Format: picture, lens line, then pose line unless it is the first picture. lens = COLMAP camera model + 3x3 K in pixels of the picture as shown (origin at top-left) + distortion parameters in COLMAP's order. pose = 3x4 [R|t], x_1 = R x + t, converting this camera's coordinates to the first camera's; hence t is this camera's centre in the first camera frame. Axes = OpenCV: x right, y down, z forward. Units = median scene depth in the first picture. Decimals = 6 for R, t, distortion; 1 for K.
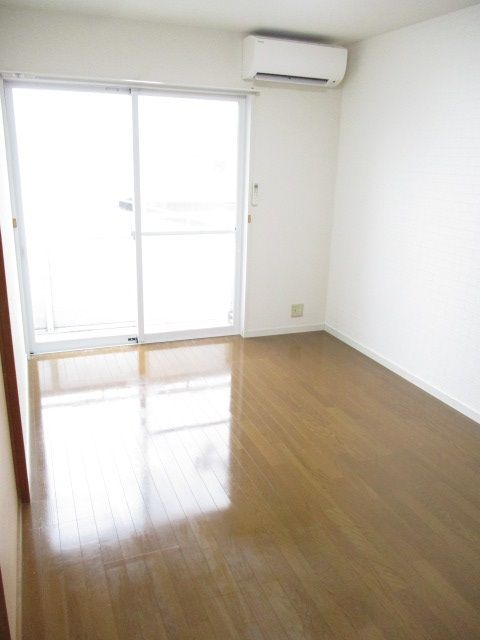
lens RADIAL K [[531.9, 0, 240.0], [0, 531.9, 320.0], [0, 0, 1]] dist [0.000325, -0.001645]
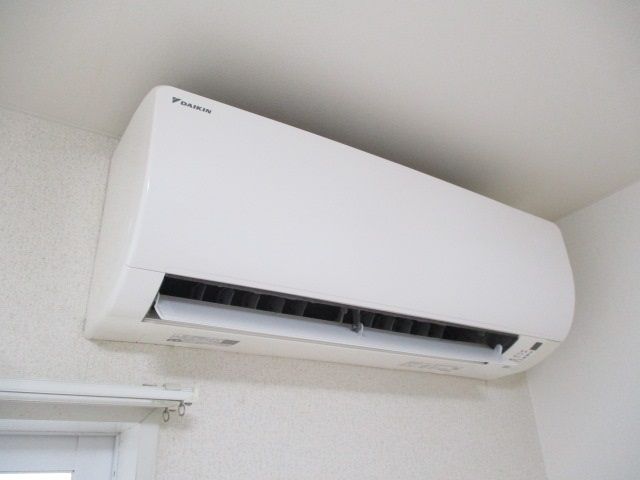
lens RADIAL K [[531.9, 0, 320.0], [0, 531.9, 240.0], [0, 0, 1]] dist [0.000325, -0.001645]
pose [[0.976312, 0.019924, 0.215450, 0.038001], [0.132403, 0.732536, -0.667727, -0.327576], [-0.171128, 0.680436, 0.712546, 0.786349]]
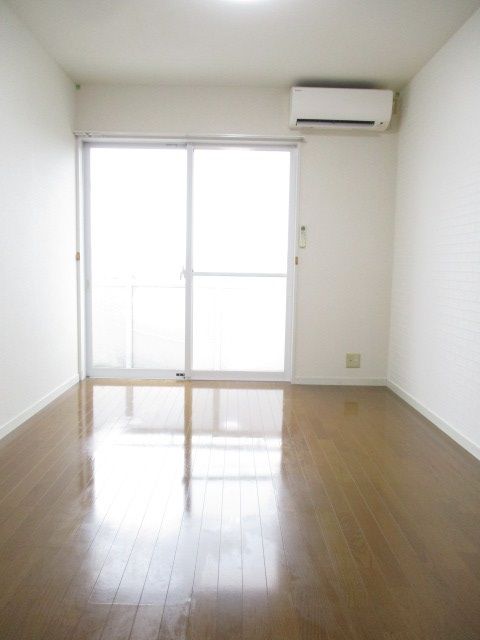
lens RADIAL K [[531.9, 0, 240.0], [0, 531.9, 320.0], [0, 0, 1]] dist [0.000325, -0.001645]
pose [[0.937738, 0.027593, -0.346247, 0.271073], [-0.097542, 0.977646, -0.186264, 0.117623], [0.333367, 0.208440, 0.919467, 0.068970]]
